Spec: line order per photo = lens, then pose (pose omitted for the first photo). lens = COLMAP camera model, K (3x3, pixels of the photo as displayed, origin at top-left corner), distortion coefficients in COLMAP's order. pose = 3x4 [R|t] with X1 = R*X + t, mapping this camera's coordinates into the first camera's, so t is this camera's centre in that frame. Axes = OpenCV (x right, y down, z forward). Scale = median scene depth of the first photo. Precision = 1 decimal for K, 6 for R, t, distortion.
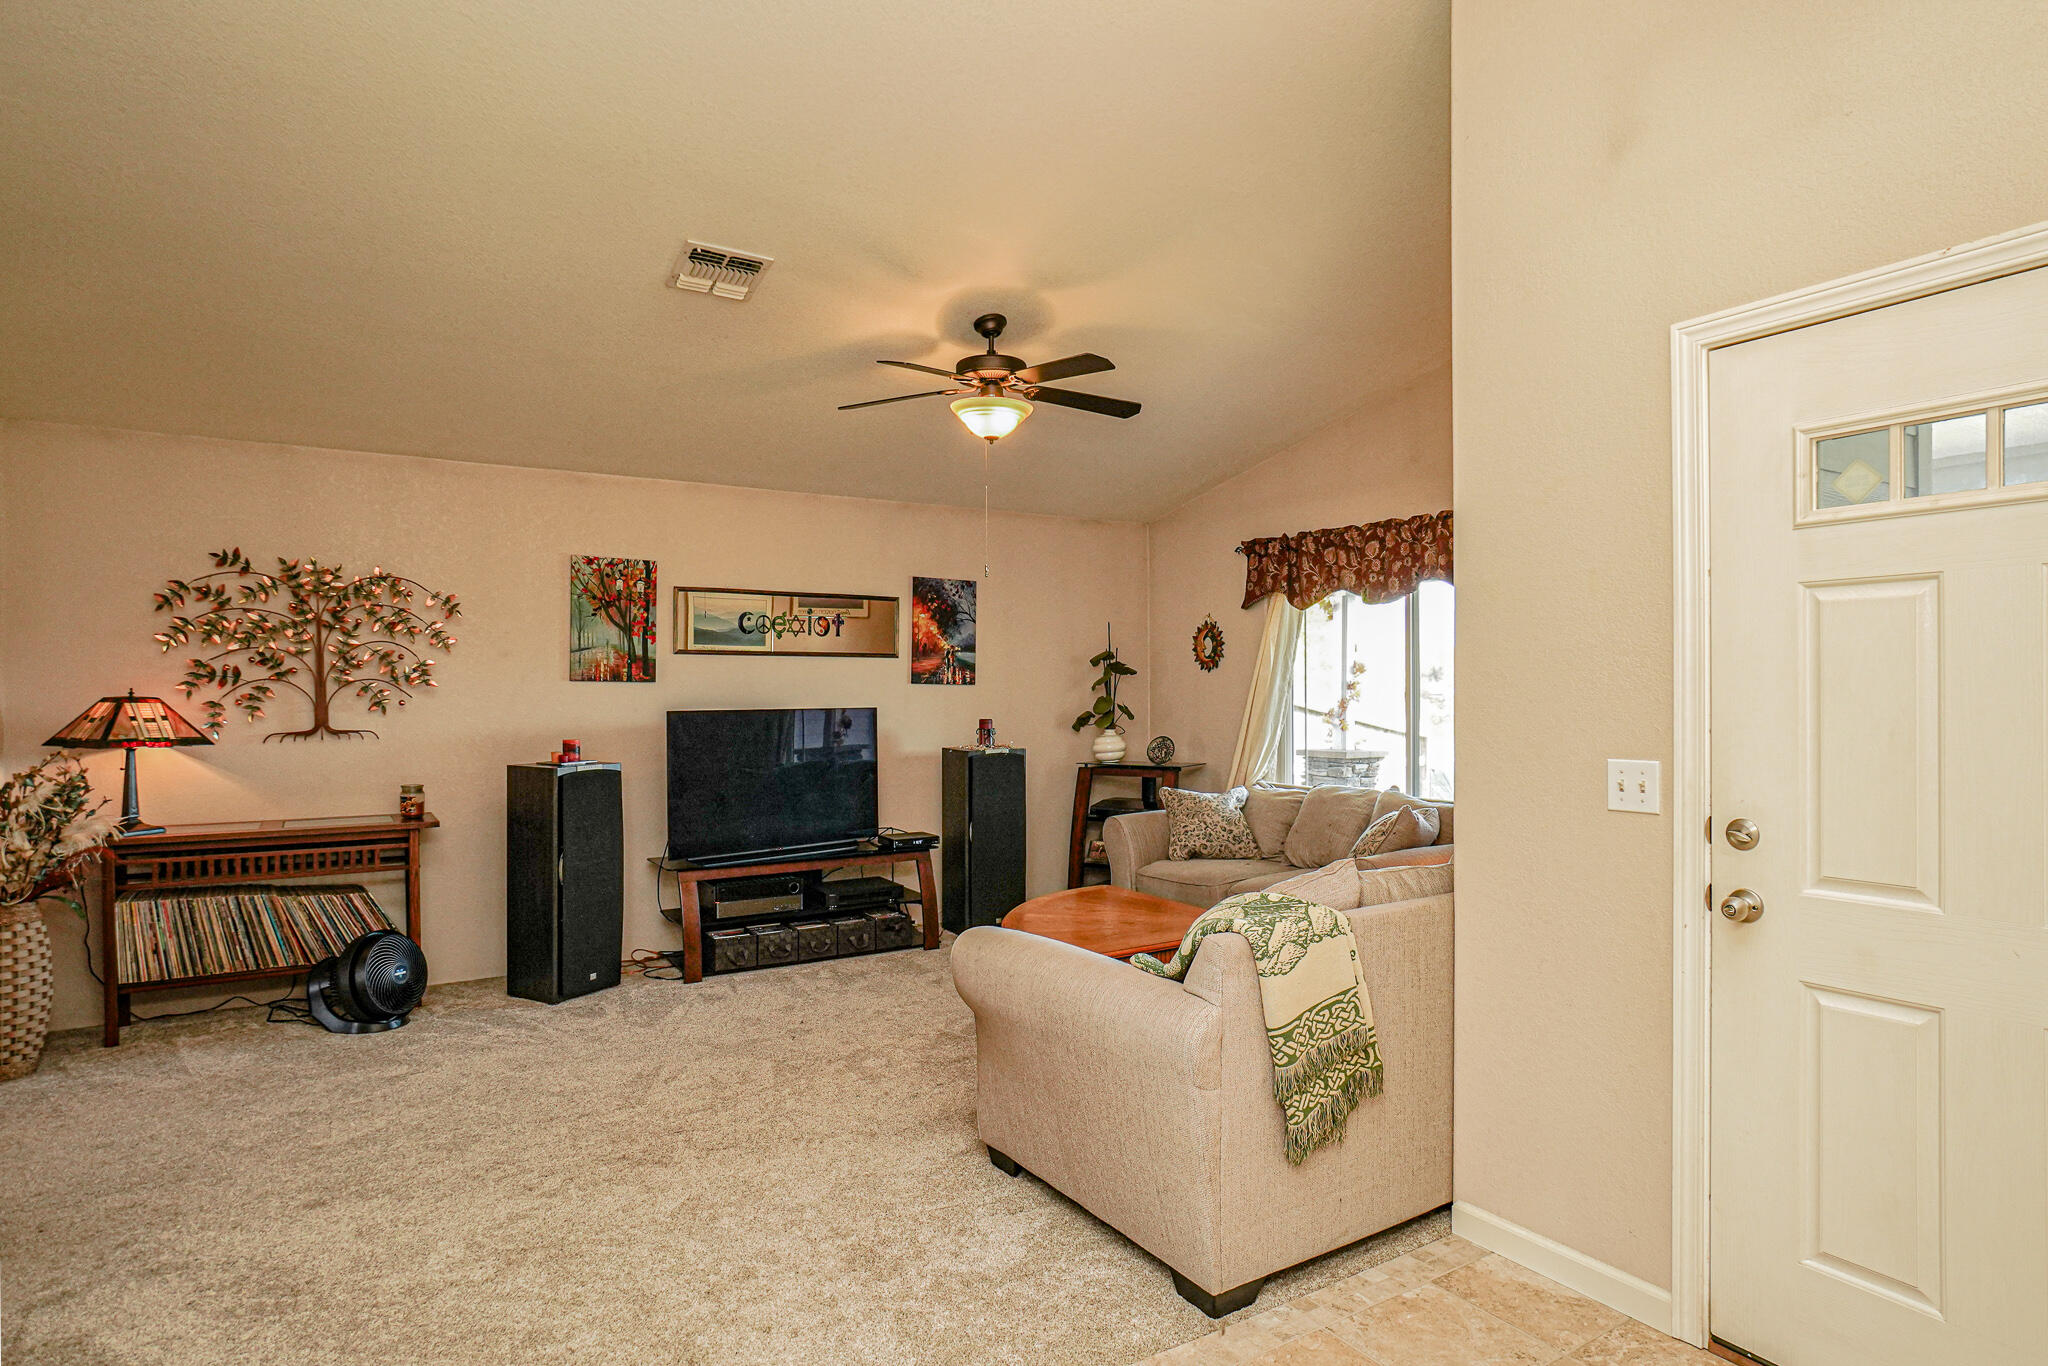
lens RADIAL K [[1071.2, 0, 1024.0], [0, 1071.2, 683.0], [0, 0, 1]] dist [-0.024775, 0.000476]
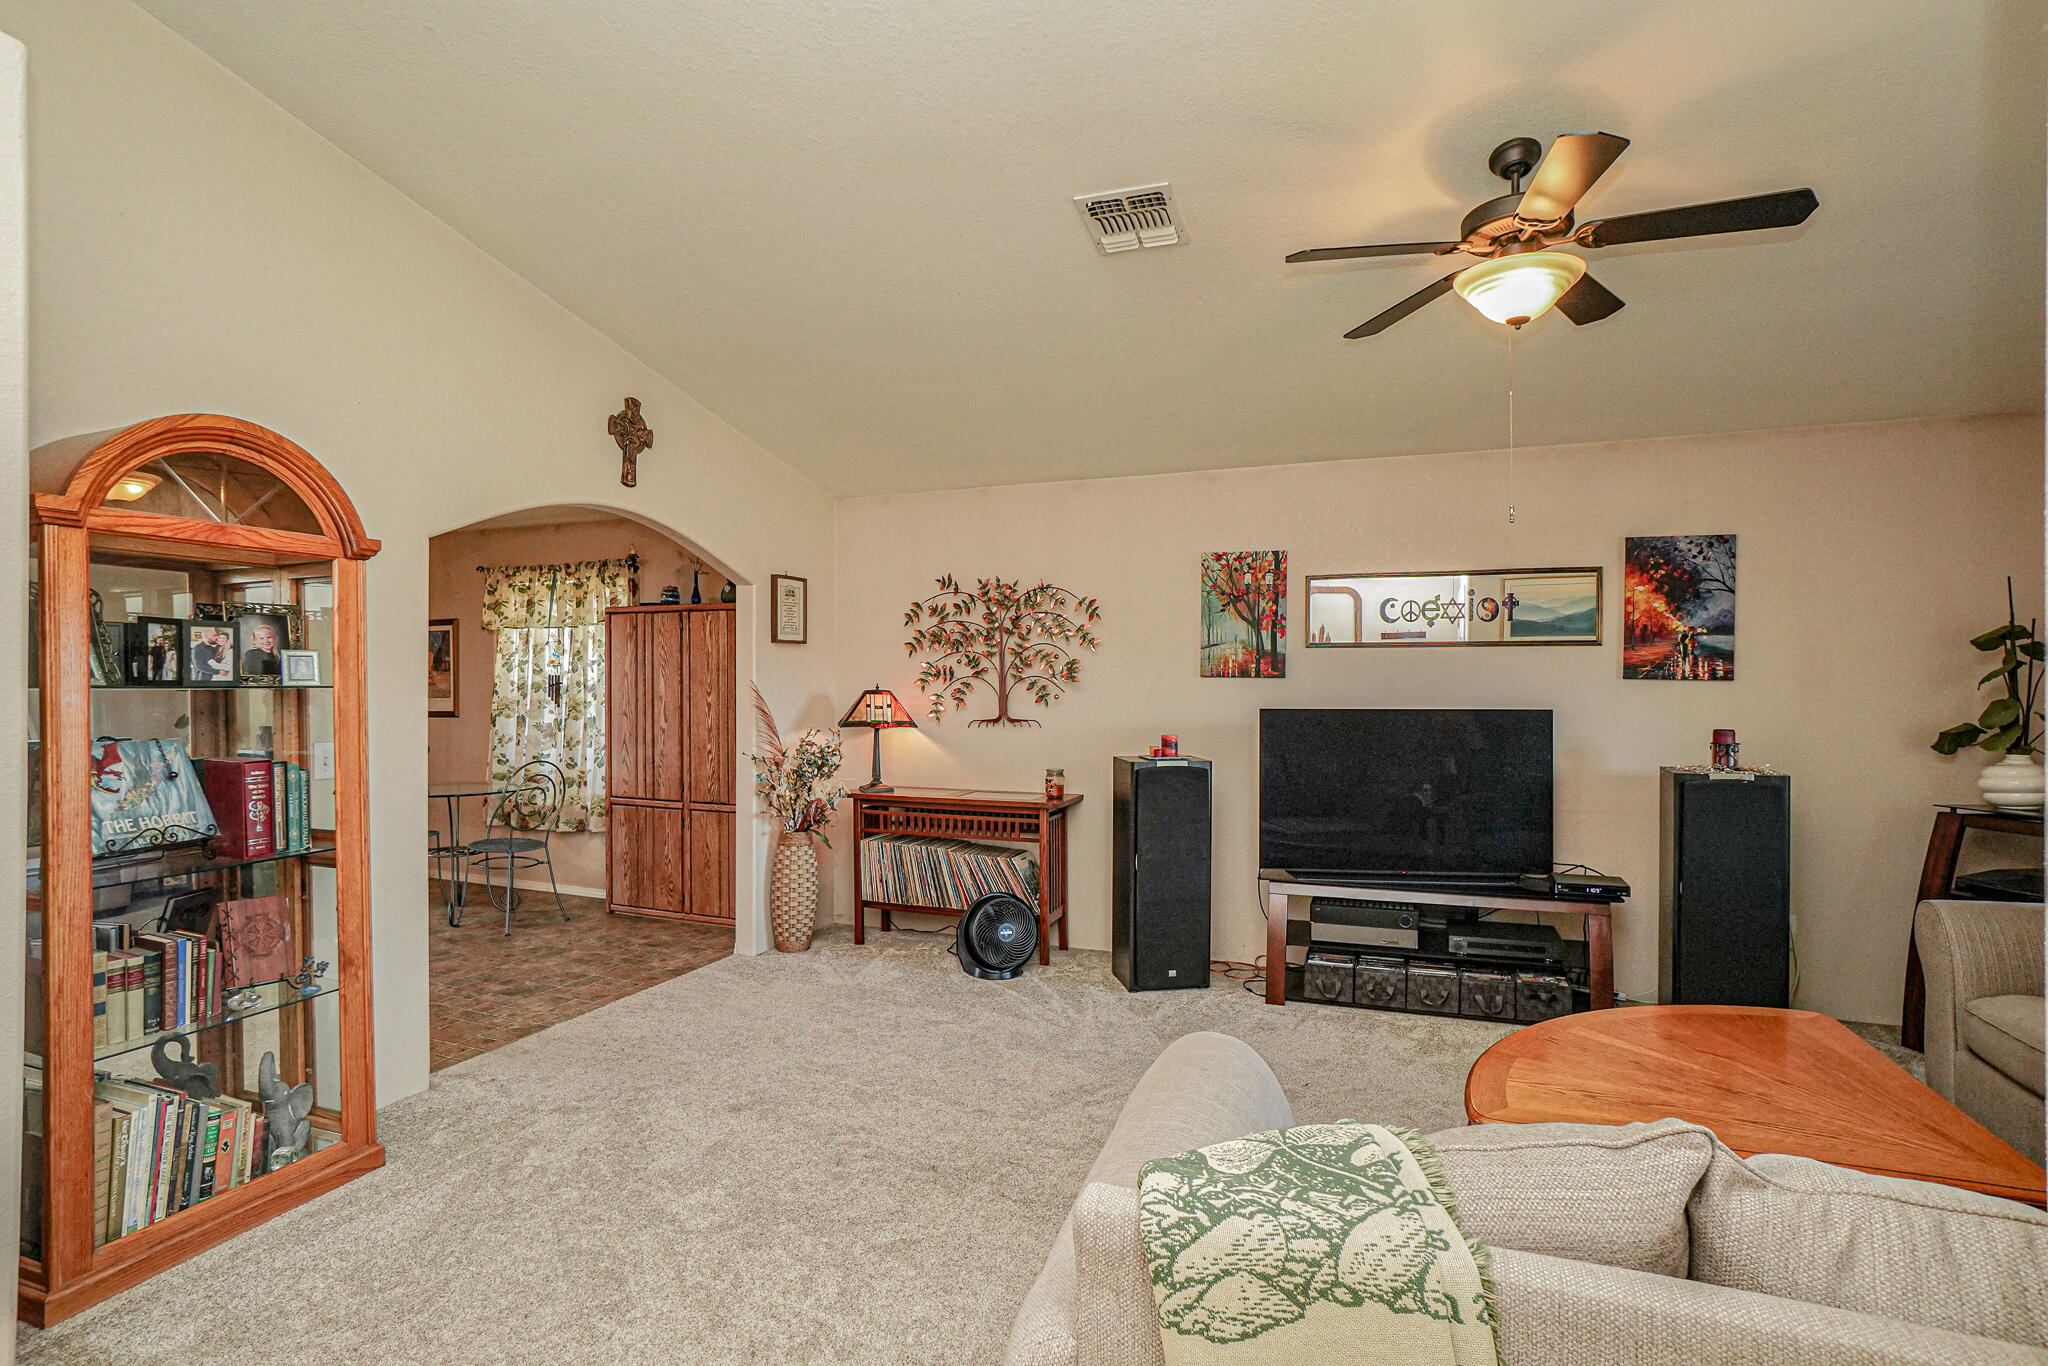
lens RADIAL K [[989.0, 0, 1024.0], [0, 989.0, 683.0], [0, 0, 1]] dist [-0.049252, 0.020894]
pose [[0.610479, 0.001158, -0.792032, 0.234036], [0.001685, 0.999995, 0.002761, 0.000839], [0.792031, -0.003020, 0.610474, 0.318923]]
